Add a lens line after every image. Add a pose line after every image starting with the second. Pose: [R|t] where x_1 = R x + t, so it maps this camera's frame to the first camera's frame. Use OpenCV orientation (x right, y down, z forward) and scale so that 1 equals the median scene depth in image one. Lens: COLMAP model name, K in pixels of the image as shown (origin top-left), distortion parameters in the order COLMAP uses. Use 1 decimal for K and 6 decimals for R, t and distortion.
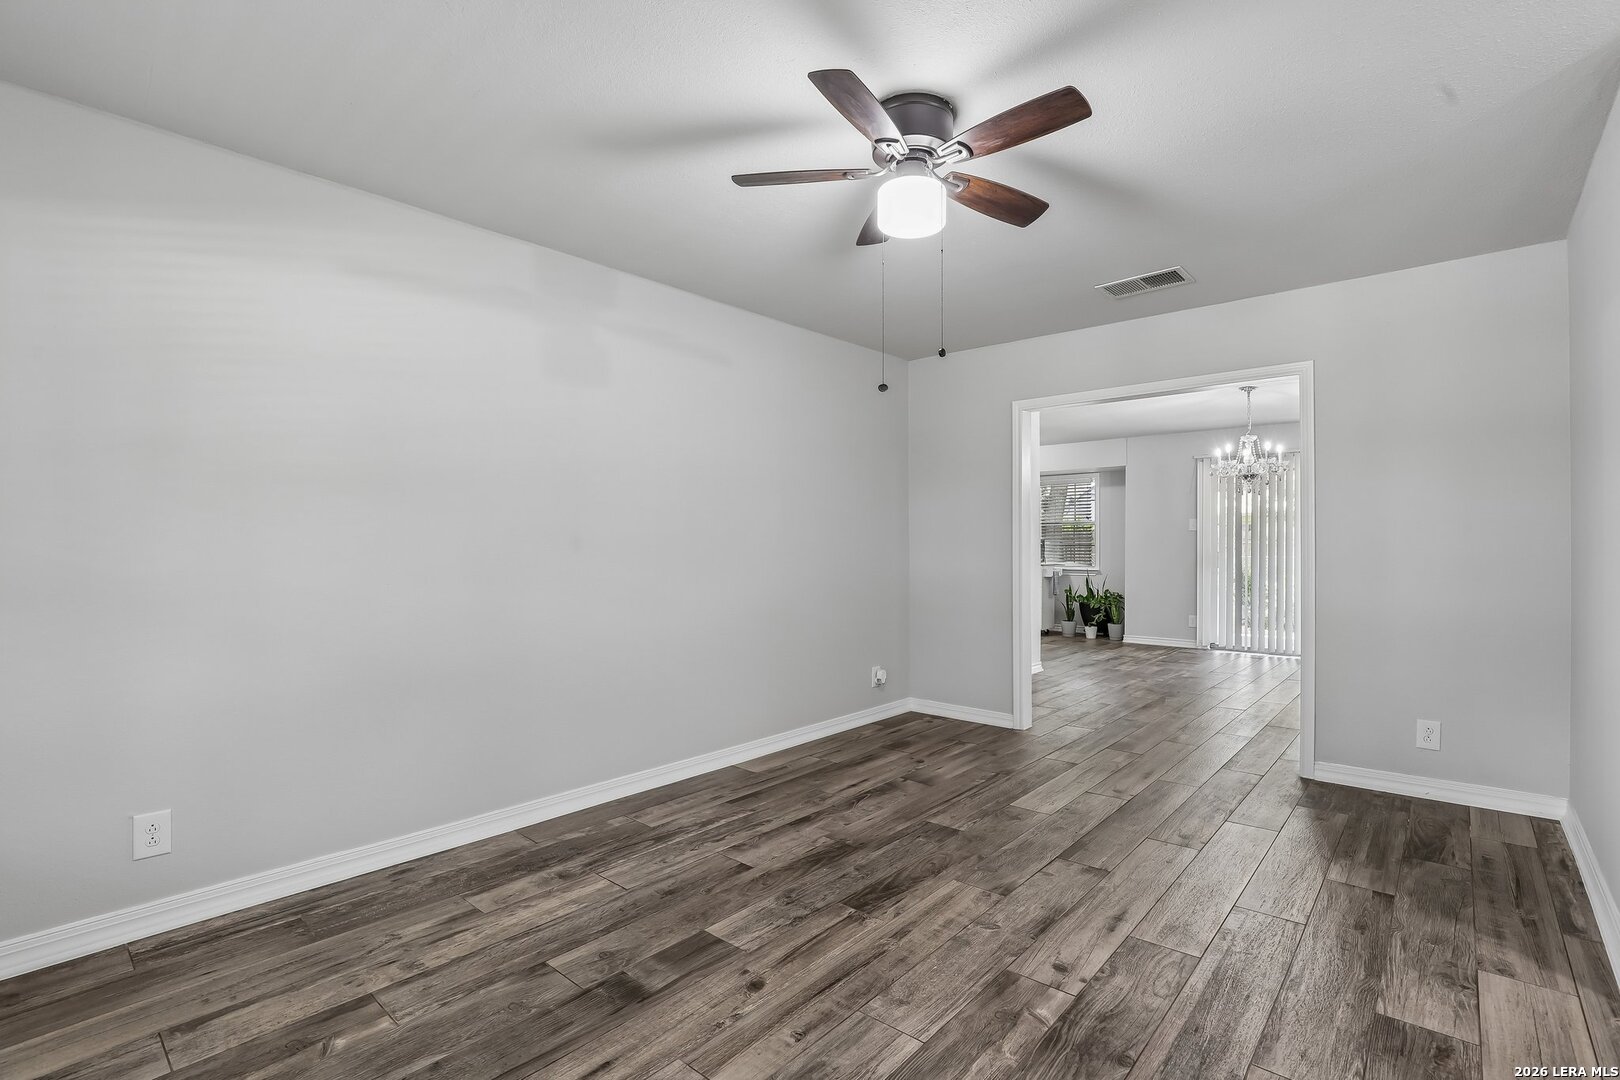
lens RADIAL K [[743.9, 0, 829.0], [0, 743.9, 539.0], [0, 0, 1]] dist [-0.028146, 0.003650]
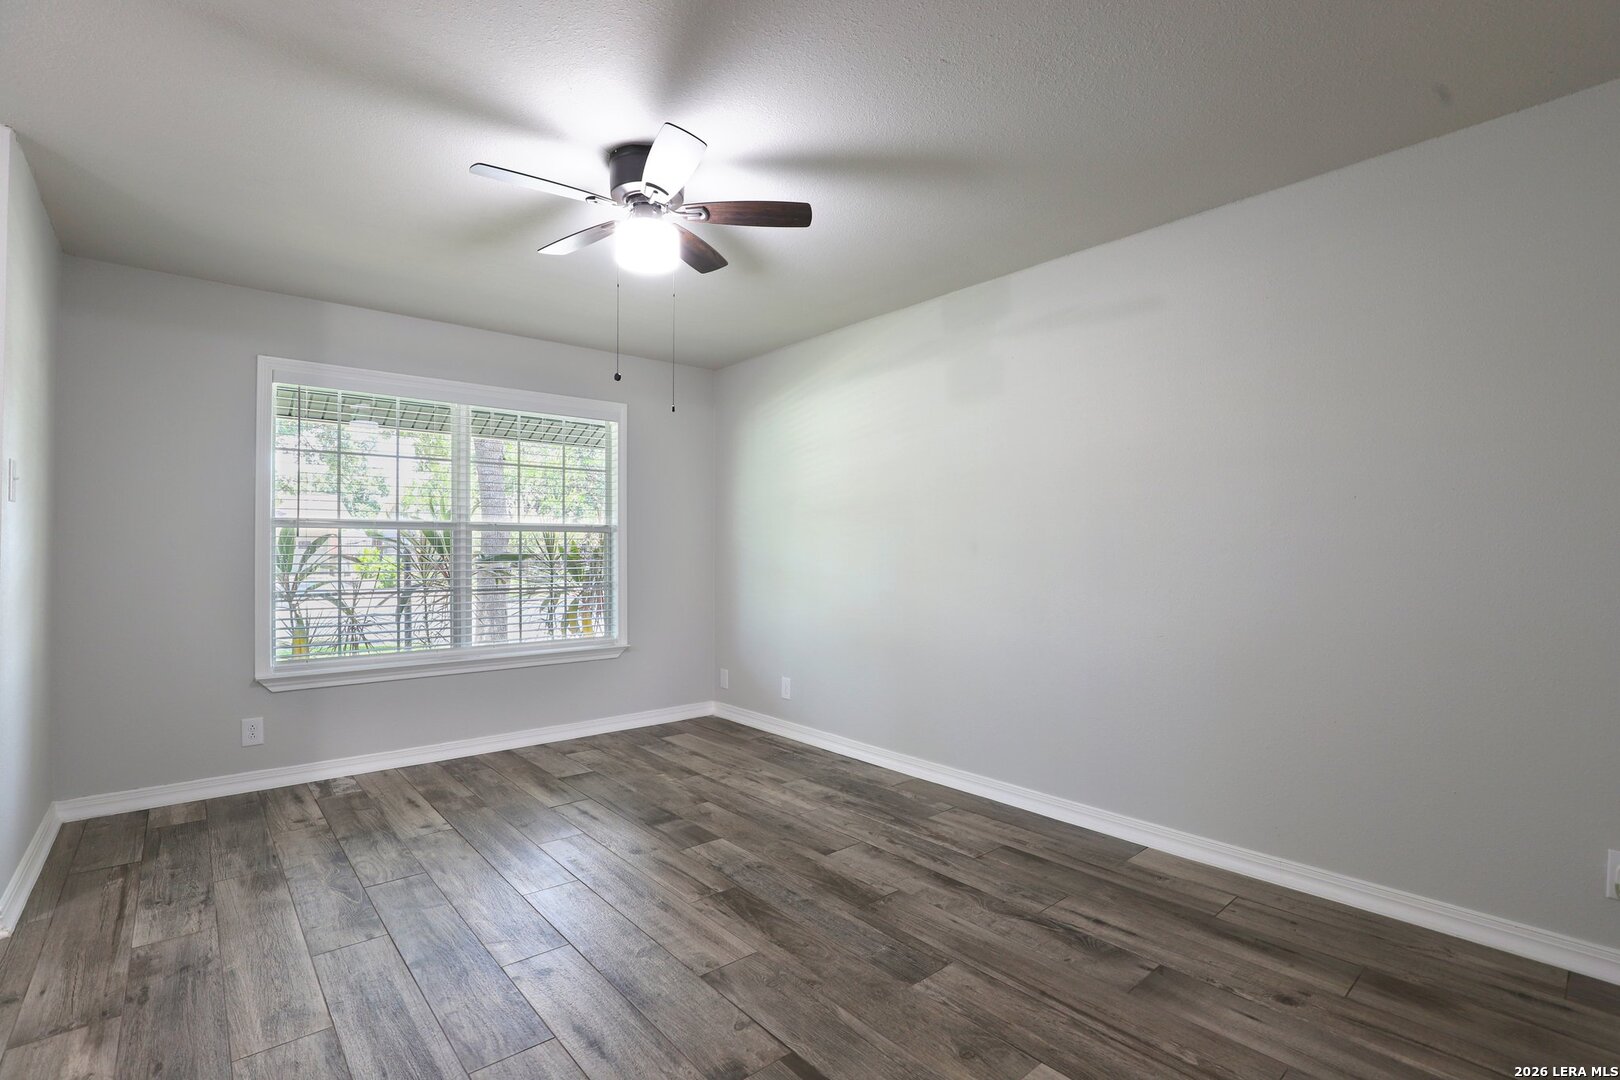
lens RADIAL K [[743.9, 0, 817.3], [0, 743.9, 540.6], [0, 0, 1]] dist [-0.028146, 0.003650]
pose [[-0.144680, -0.009090, -0.989437, 1.009935], [0.008430, 0.999910, -0.010419, 0.006123], [0.989443, -0.009848, -0.144590, 1.218408]]
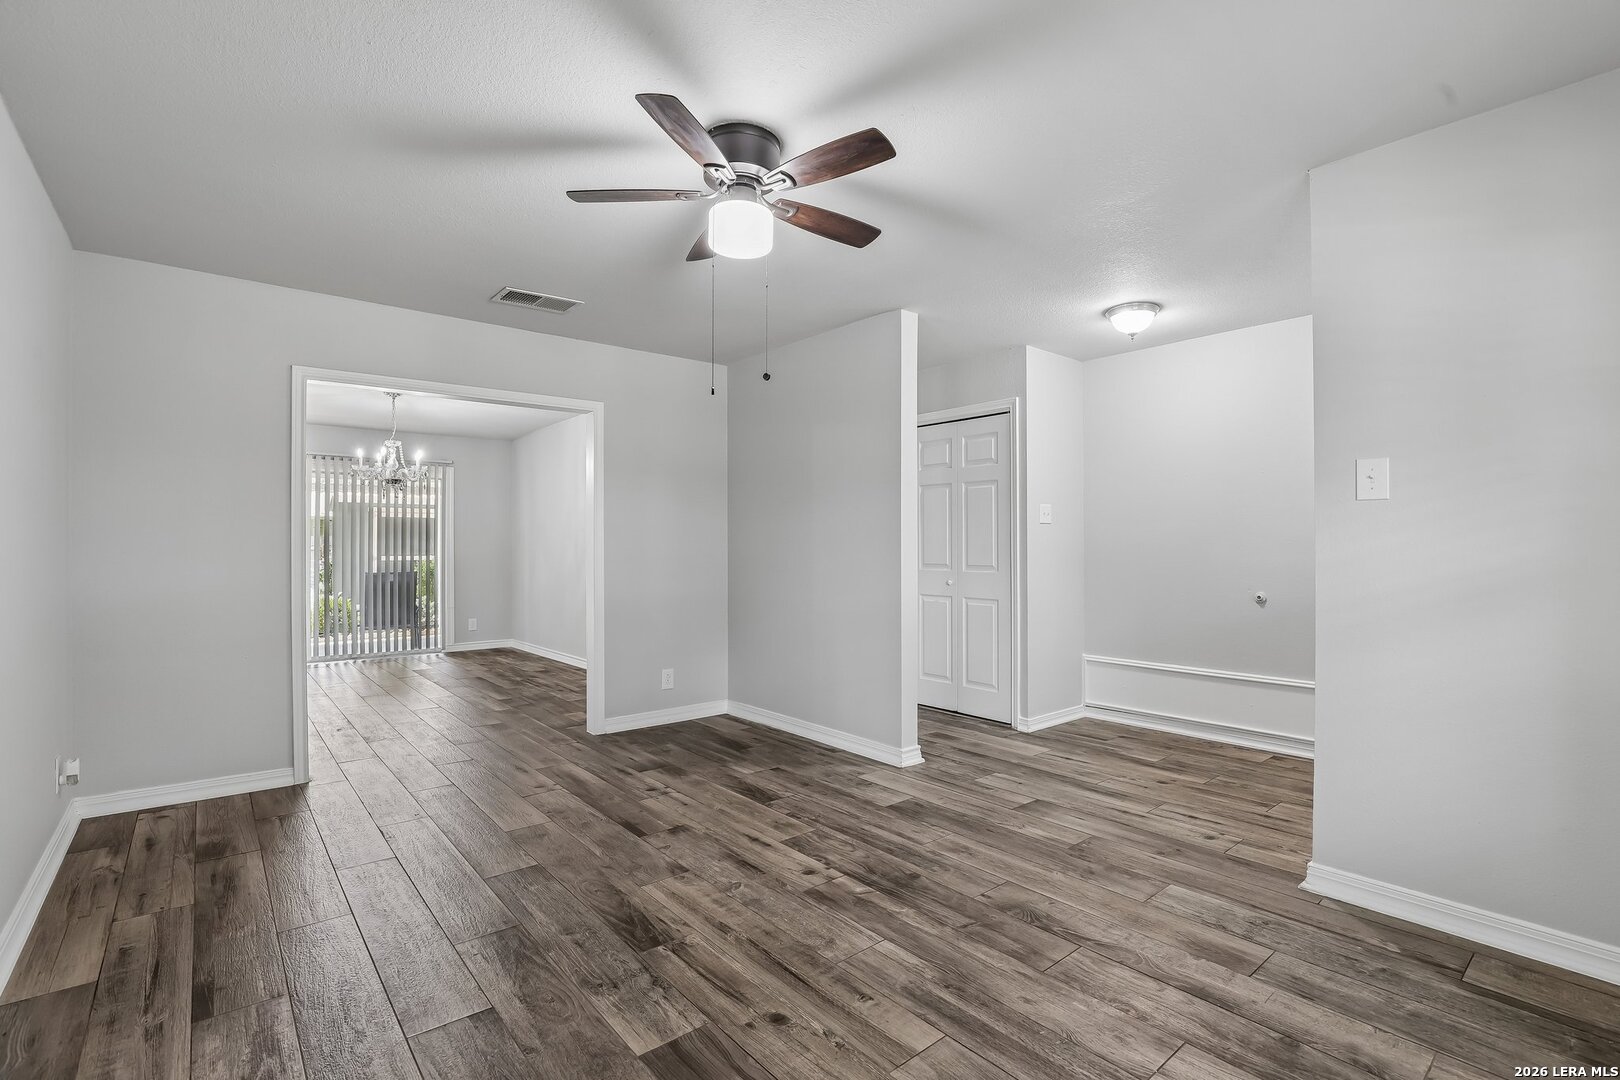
lens RADIAL K [[743.9, 0, 814.9], [0, 743.9, 544.2], [0, 0, 1]] dist [-0.028146, 0.003650]
pose [[0.166159, 0.005359, 0.986084, -0.787750], [-0.005983, 0.999972, -0.004427, 0.005013], [-0.986081, -0.005164, 0.166187, 0.620730]]
